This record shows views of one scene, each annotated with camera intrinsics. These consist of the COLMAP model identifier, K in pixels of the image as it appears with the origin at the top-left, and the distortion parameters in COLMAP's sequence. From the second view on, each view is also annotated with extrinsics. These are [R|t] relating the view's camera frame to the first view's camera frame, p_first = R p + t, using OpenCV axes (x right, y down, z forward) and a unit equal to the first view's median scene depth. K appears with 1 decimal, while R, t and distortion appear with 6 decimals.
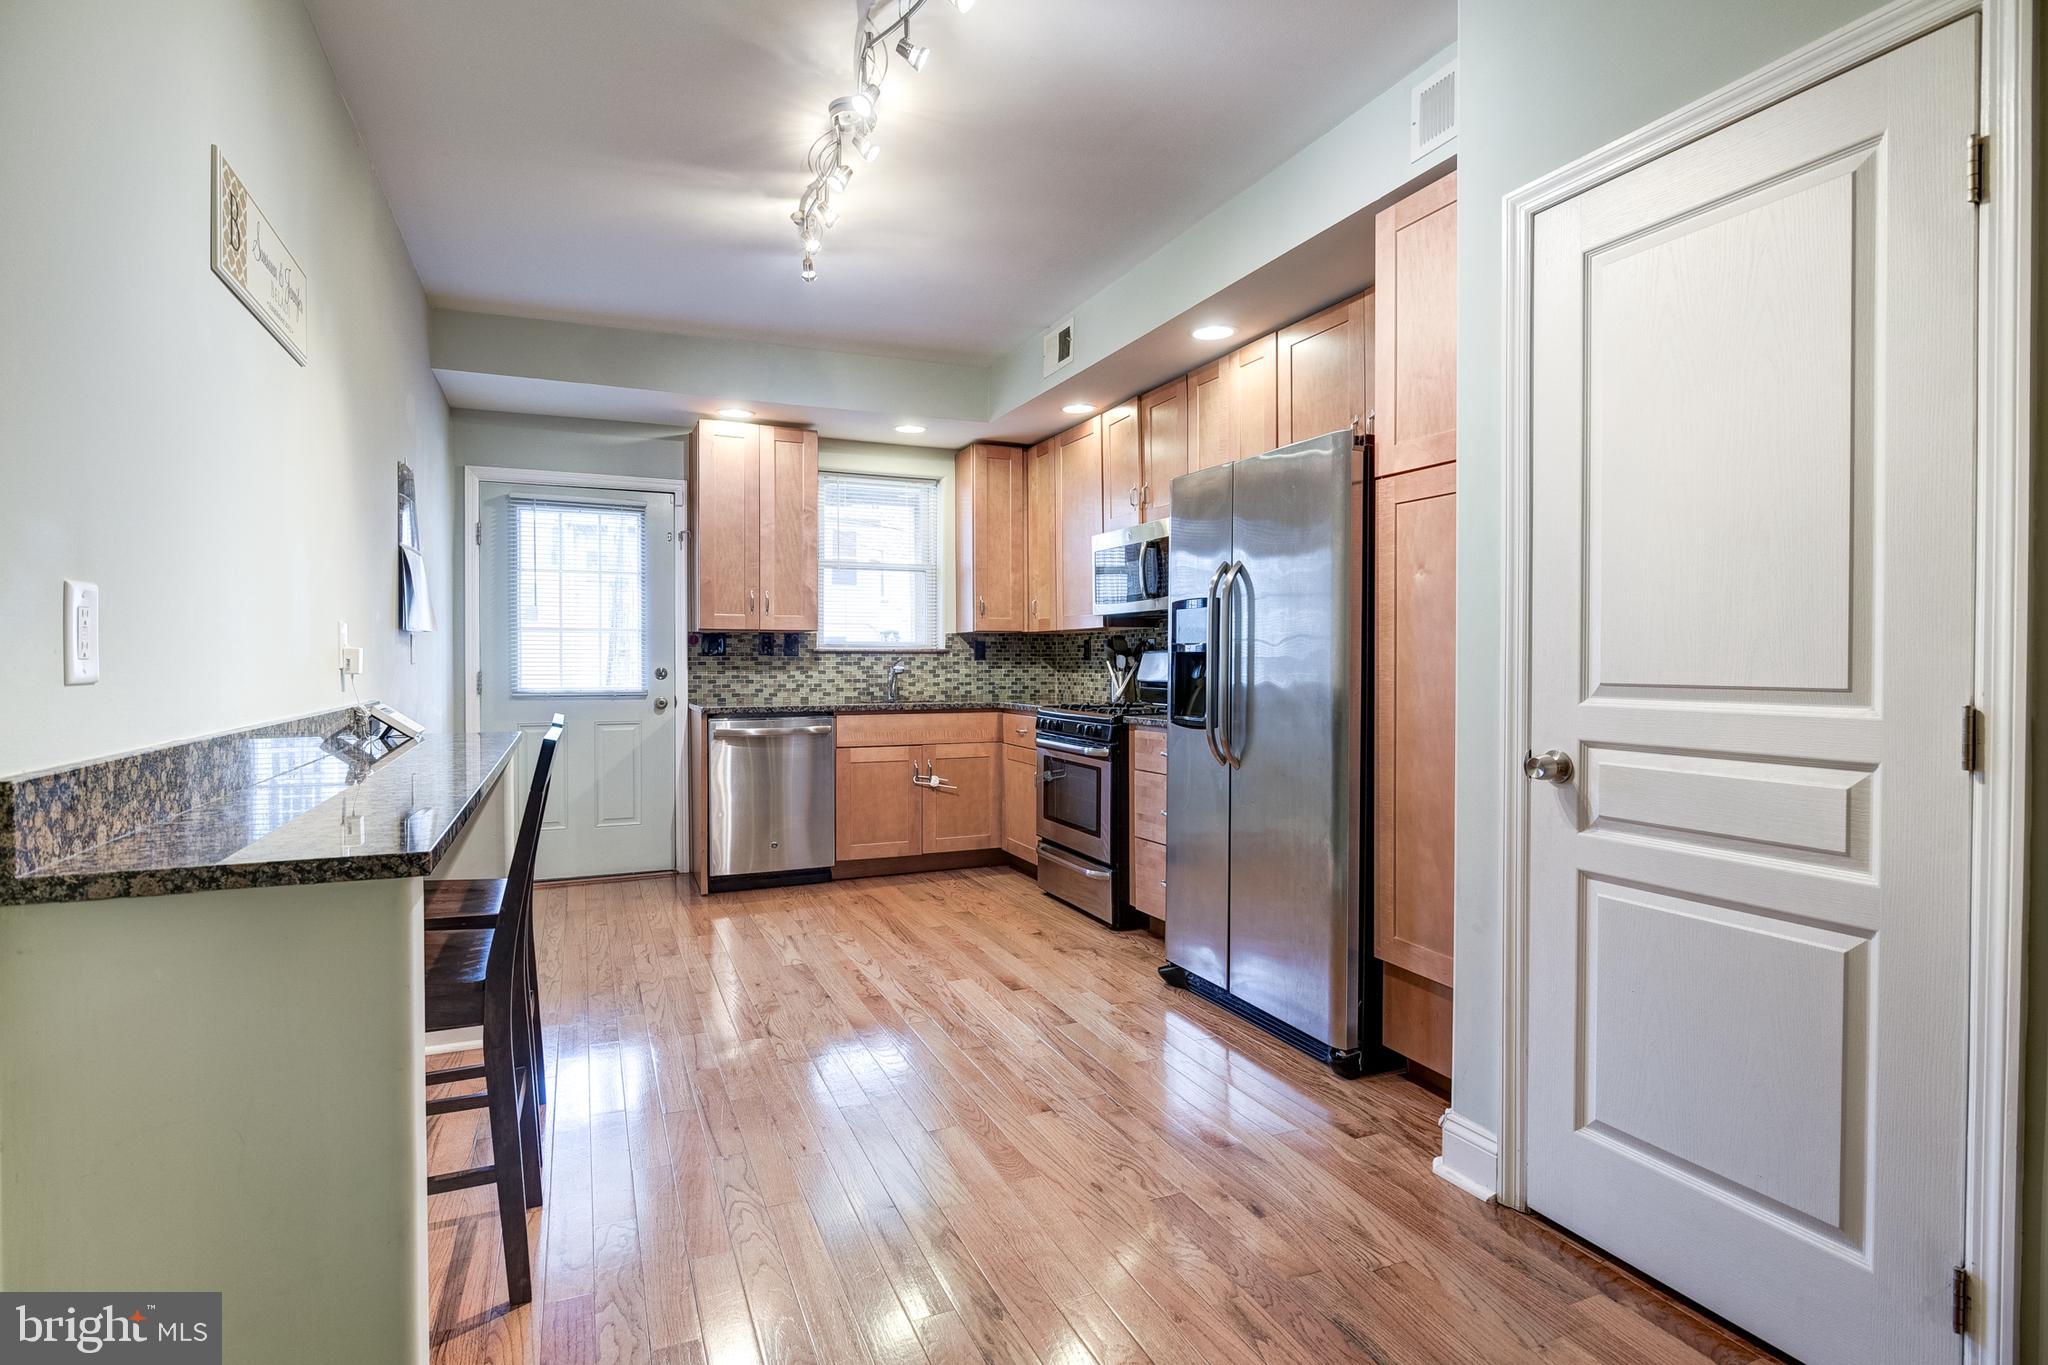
lens RADIAL K [[1021.4, 0, 1027.9], [0, 1021.4, 676.3], [0, 0, 1]] dist [-0.001851, -0.000347]
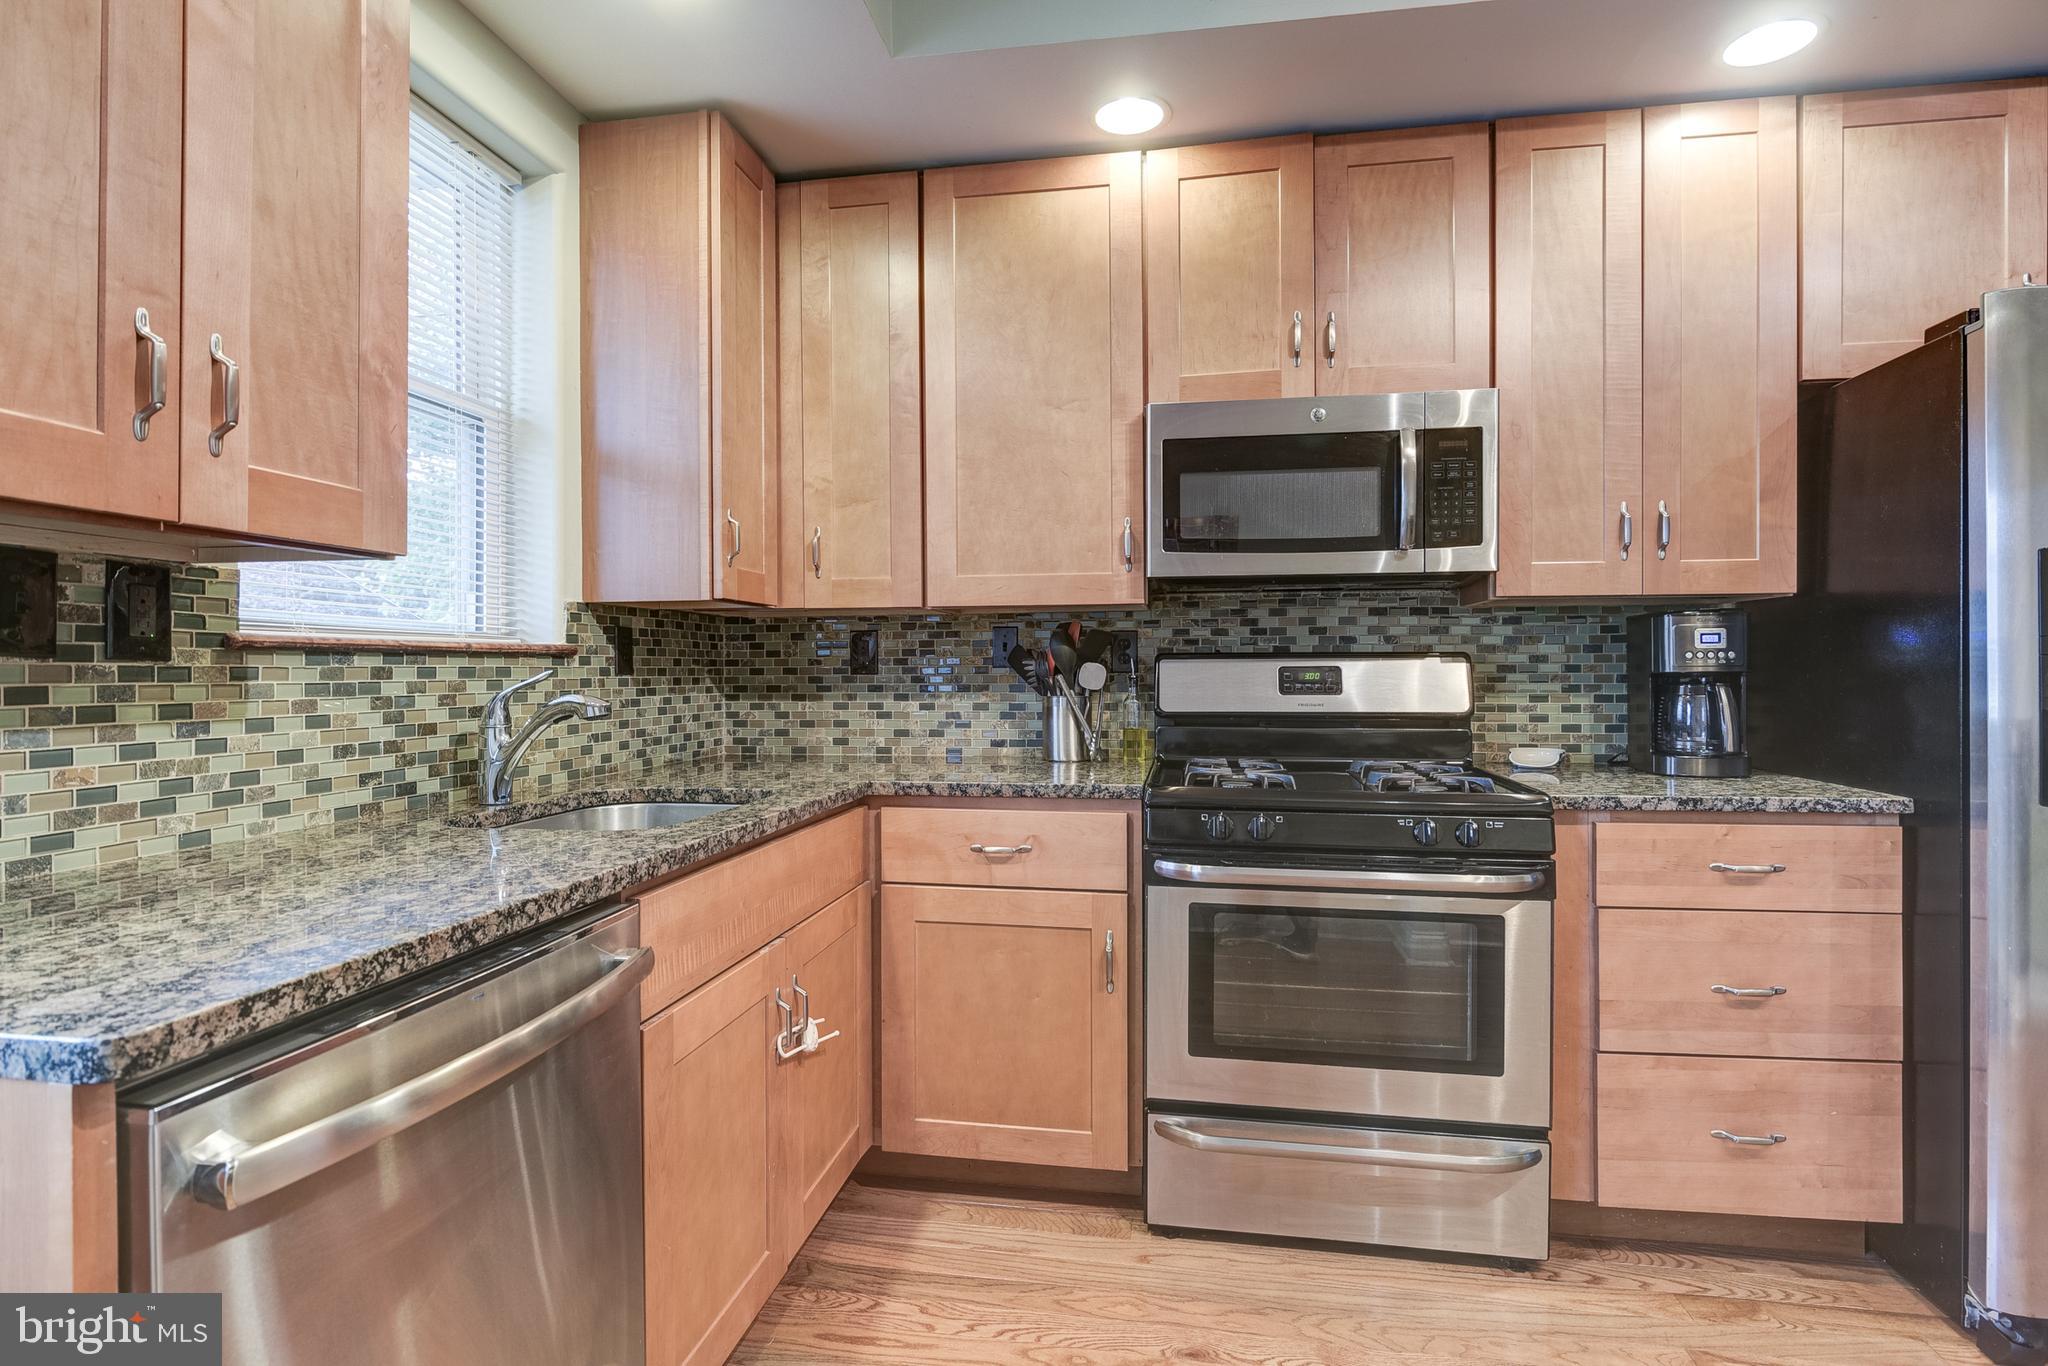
lens RADIAL K [[1021.4, 0, 1025.7], [0, 1021.4, 672.9], [0, 0, 1]] dist [-0.001851, -0.000347]
pose [[0.543739, -0.003399, 0.839247, -0.309176], [0.015632, 0.999859, -0.006078, -0.012472], [-0.839109, 0.016424, 0.543716, 0.695742]]
